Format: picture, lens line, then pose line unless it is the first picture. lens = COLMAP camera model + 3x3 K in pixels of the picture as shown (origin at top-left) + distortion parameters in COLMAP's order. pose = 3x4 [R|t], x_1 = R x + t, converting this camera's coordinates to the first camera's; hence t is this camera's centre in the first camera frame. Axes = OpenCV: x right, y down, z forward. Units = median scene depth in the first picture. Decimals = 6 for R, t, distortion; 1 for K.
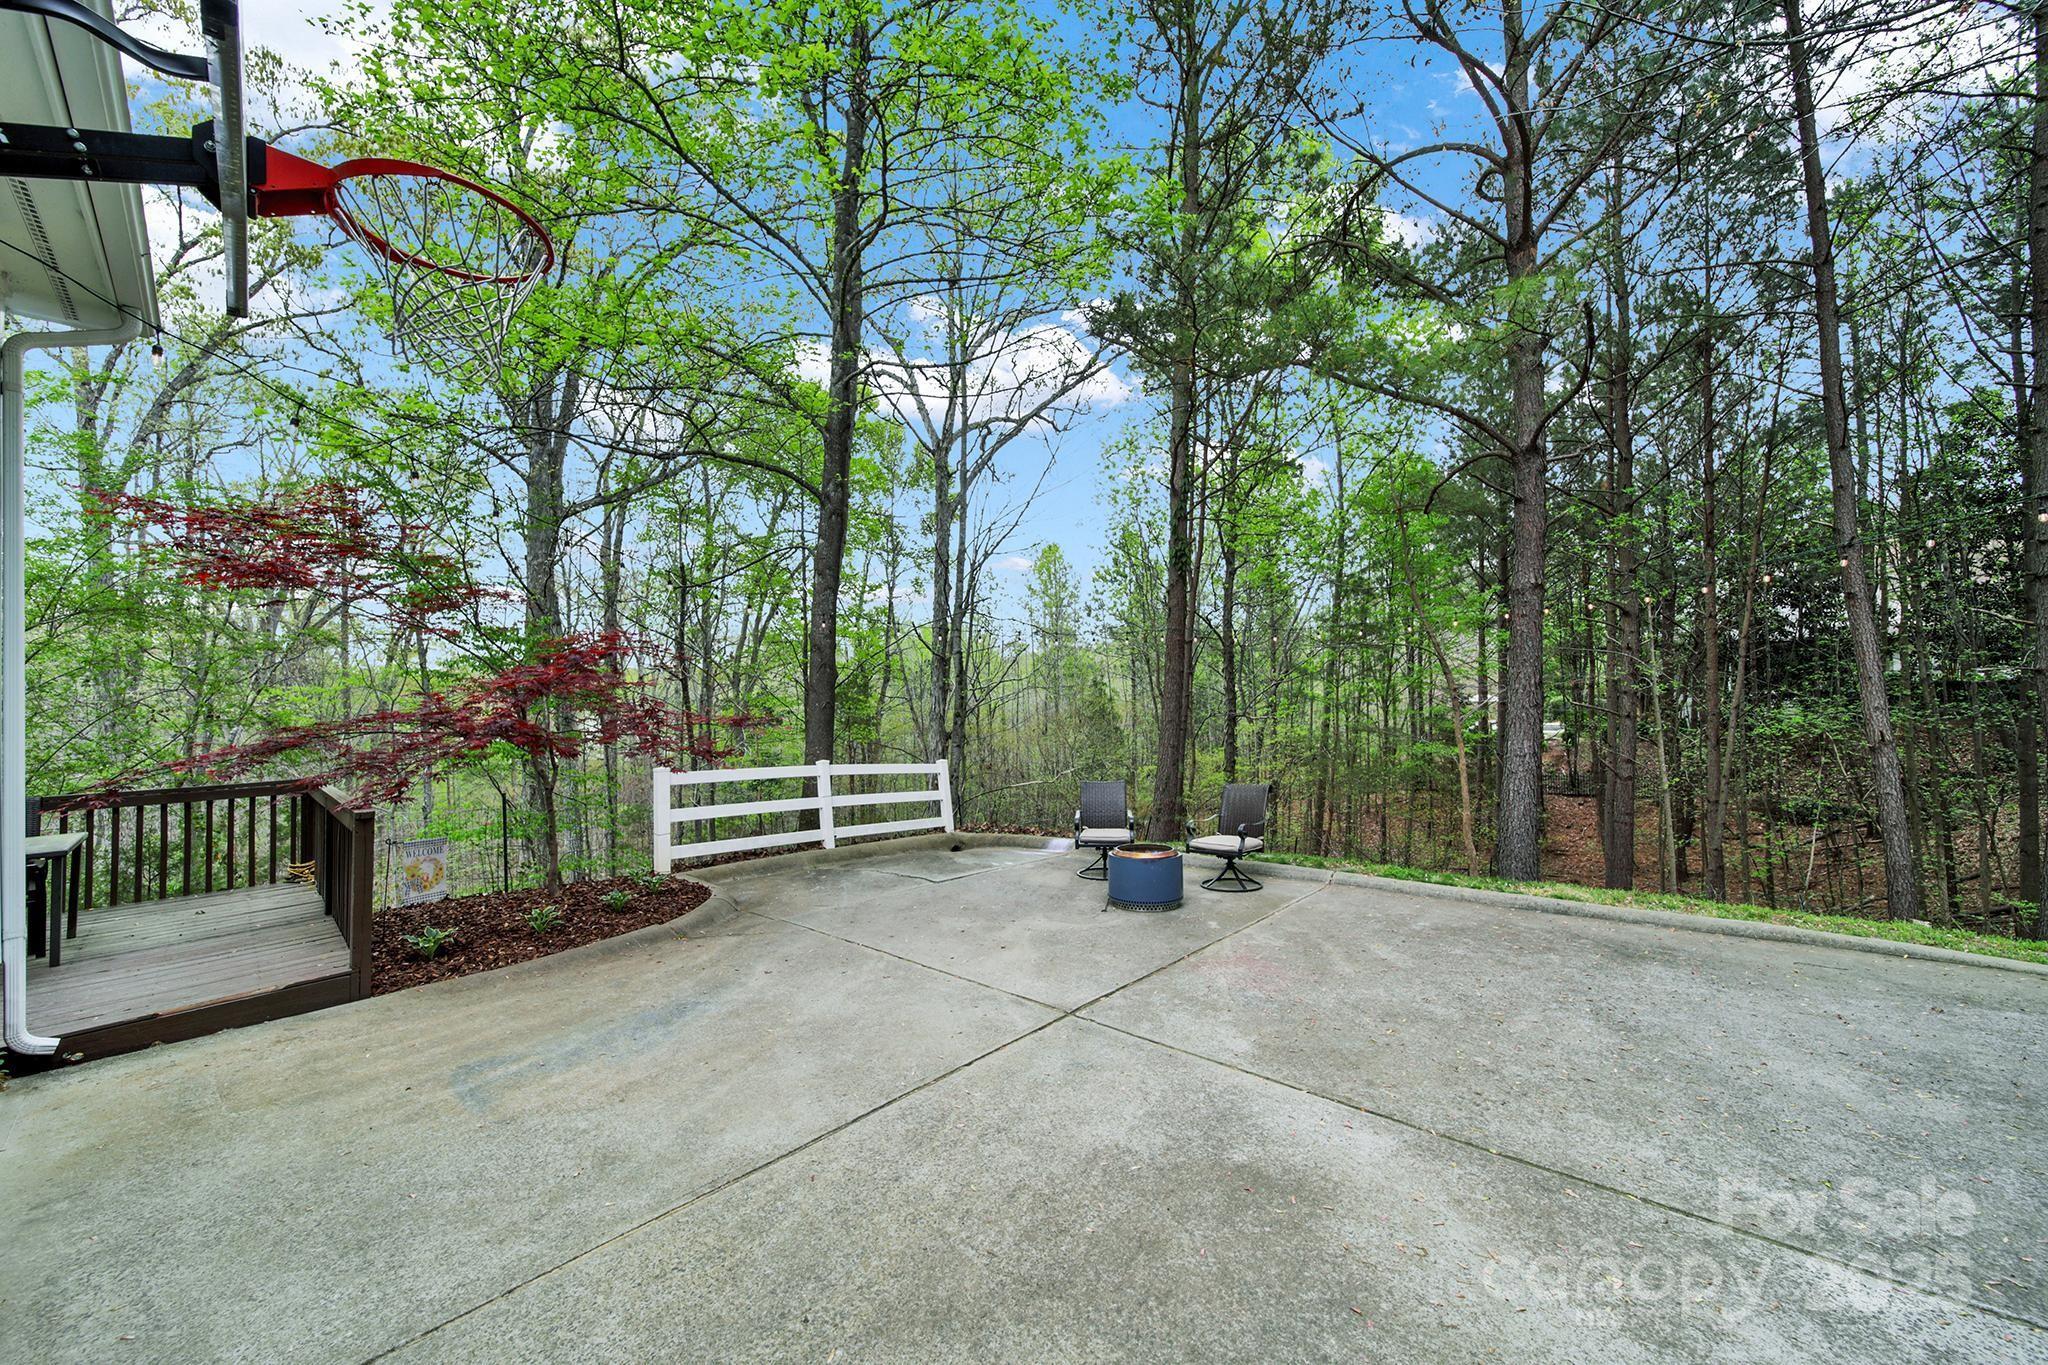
lens RADIAL K [[726.8, 0, 1016.7], [0, 726.8, 679.0], [0, 0, 1]] dist [-0.003499, -0.000203]
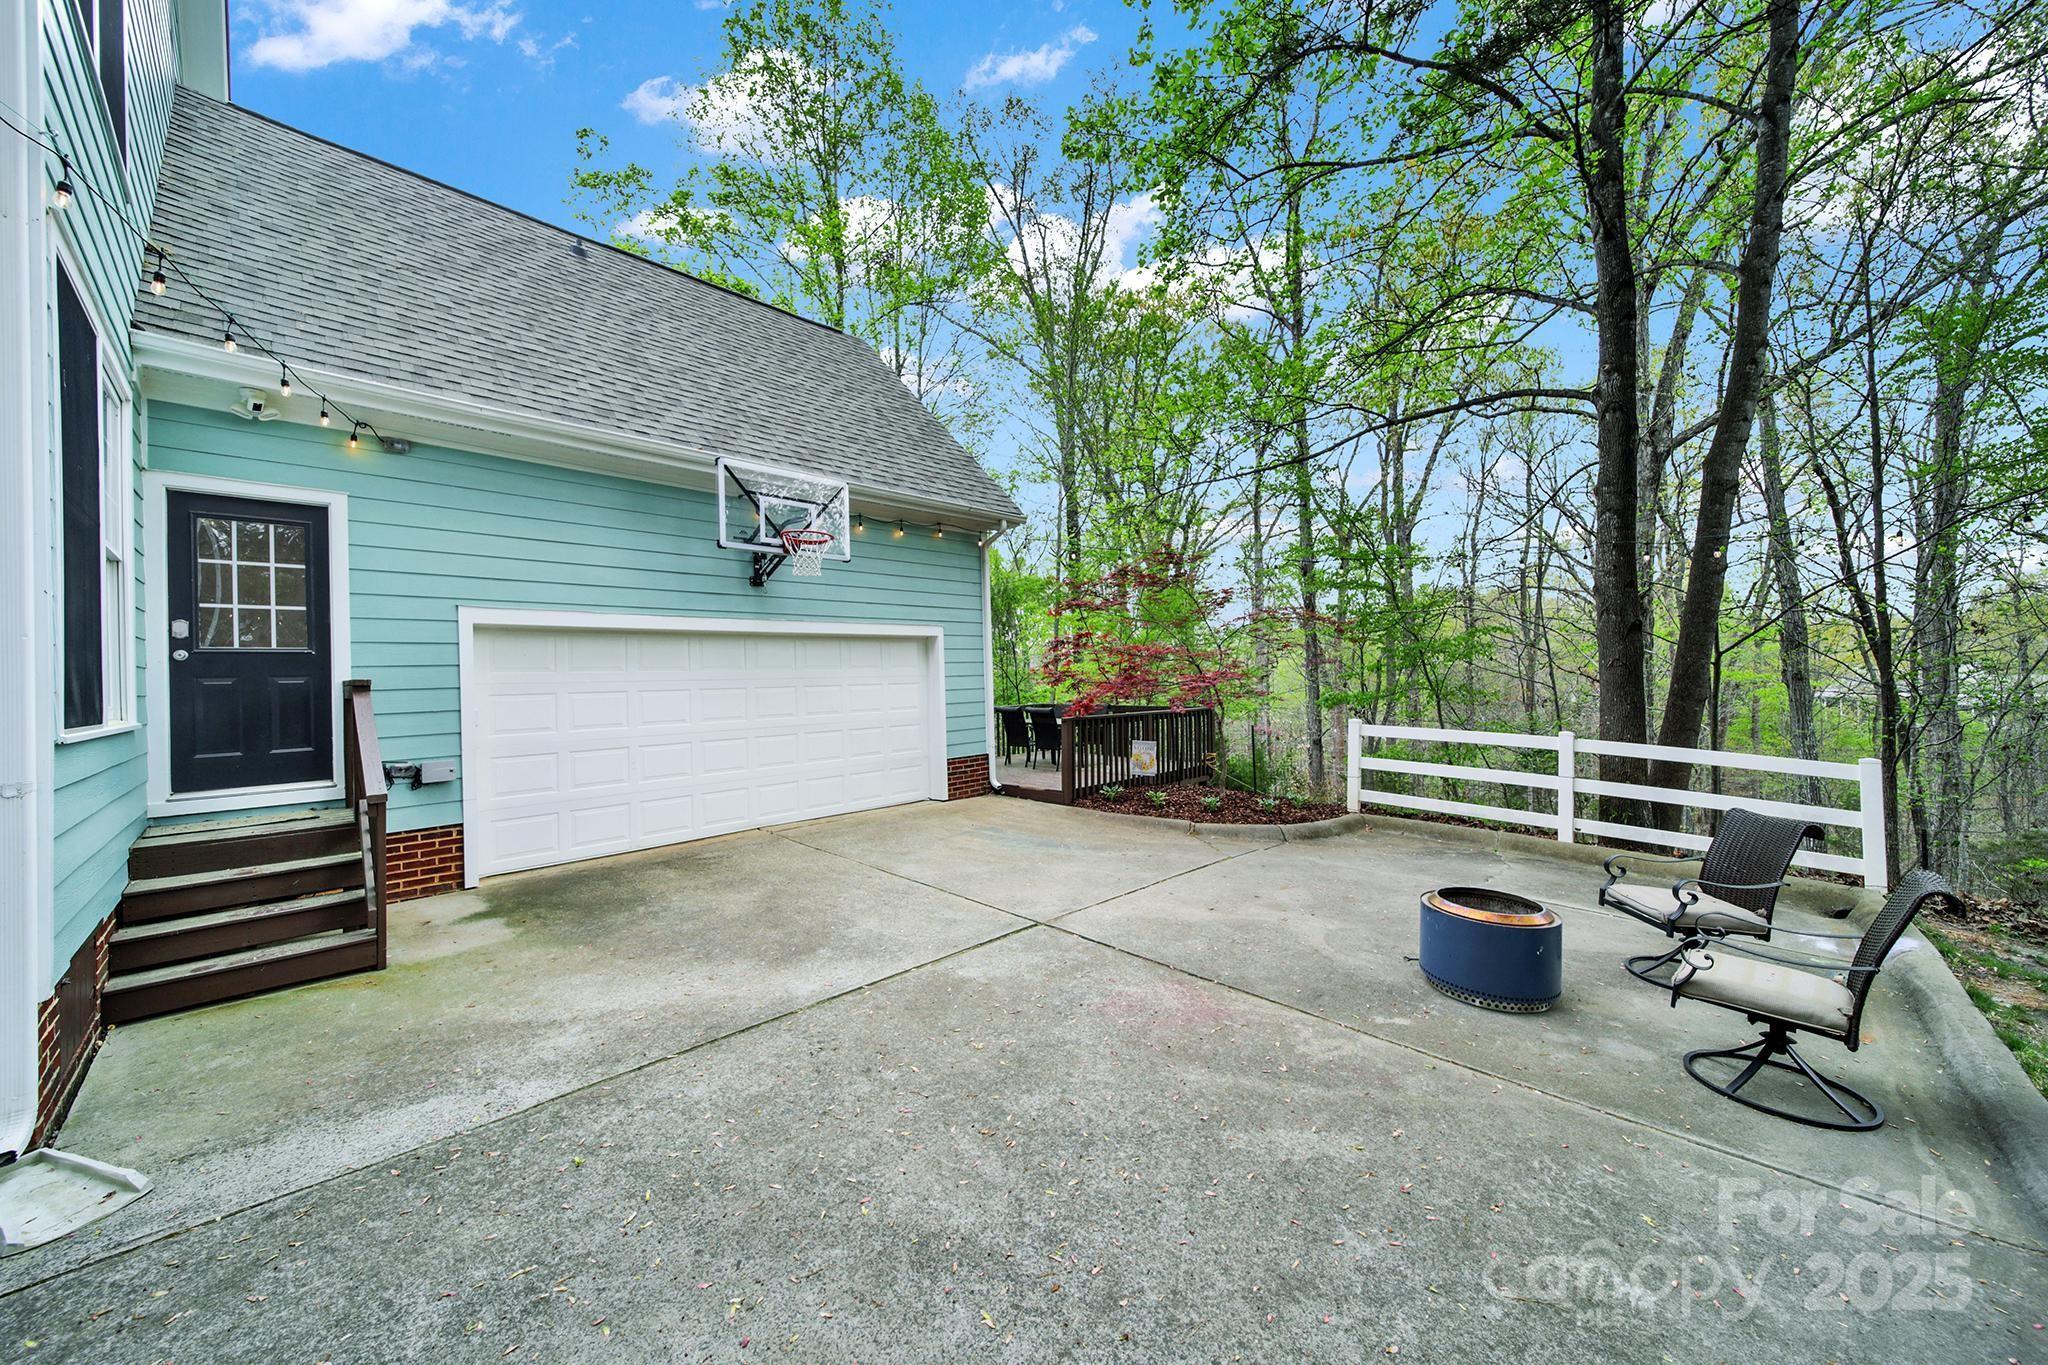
lens RADIAL K [[726.8, 0, 1024.2], [0, 726.8, 687.3], [0, 0, 1]] dist [-0.003499, -0.000203]
pose [[-0.022809, 0.035248, -0.999118, 1.102739], [0.044670, 0.998416, 0.034203, 0.021321], [0.998741, -0.043850, -0.024347, 0.881472]]
